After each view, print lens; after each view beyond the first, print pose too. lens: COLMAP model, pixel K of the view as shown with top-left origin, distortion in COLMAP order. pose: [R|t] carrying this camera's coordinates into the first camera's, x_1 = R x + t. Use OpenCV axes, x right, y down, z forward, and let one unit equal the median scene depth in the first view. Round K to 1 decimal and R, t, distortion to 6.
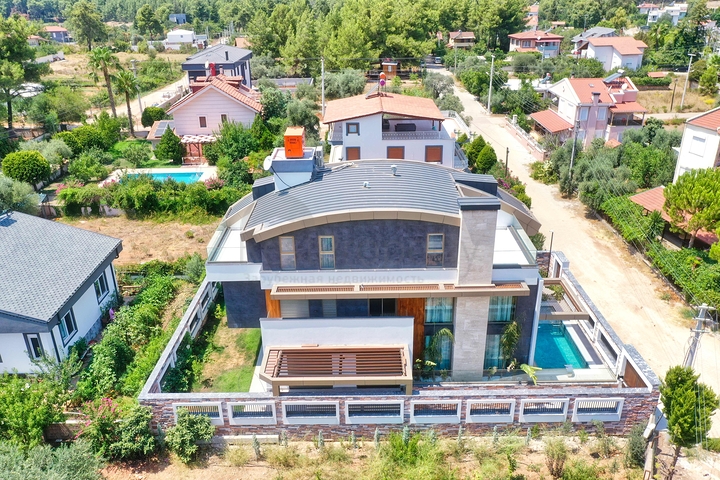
lens RADIAL K [[574.0, 0, 360.0], [0, 574.0, 240.0], [0, 0, 1]] dist [0.007701, 0.000178]
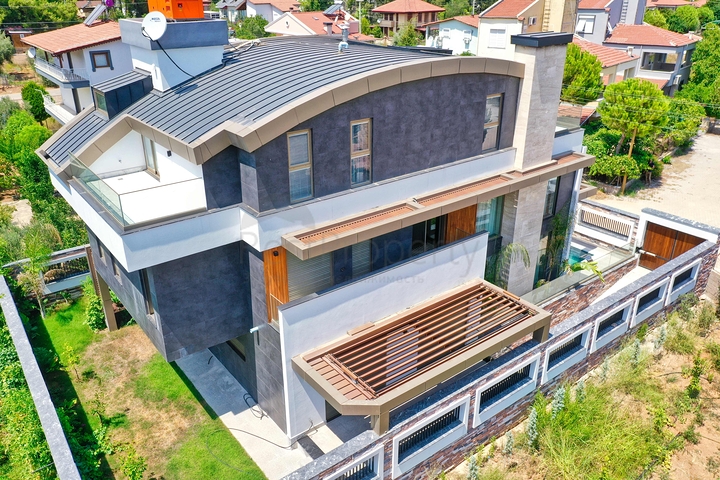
lens RADIAL K [[574.0, 0, 360.0], [0, 574.0, 240.0], [0, 0, 1]] dist [0.007701, 0.000178]
pose [[0.794273, -0.243153, 0.556782, -0.357220], [0.240240, 0.967430, 0.079775, 0.054038], [-0.558045, 0.070398, 0.826819, 0.511119]]
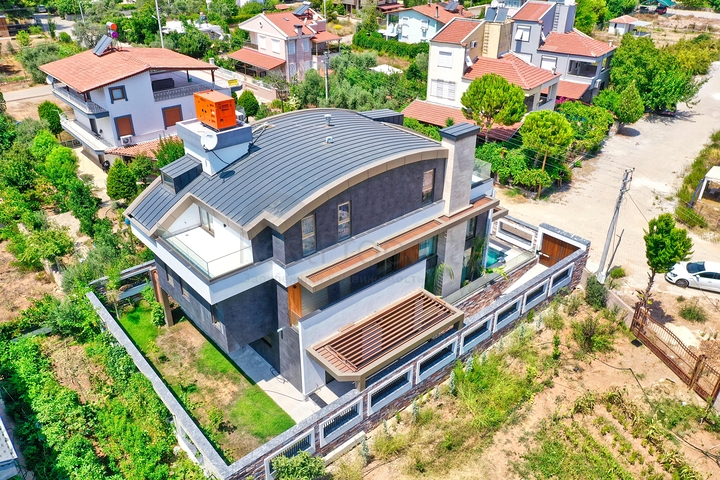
lens RADIAL K [[574.0, 0, 360.0], [0, 574.0, 240.0], [0, 0, 1]] dist [0.007701, 0.000178]
pose [[0.754366, -0.308339, 0.579533, -0.521744], [0.254878, 0.951138, 0.174281, -0.091860], [-0.604953, 0.016238, 0.796095, 0.258929]]
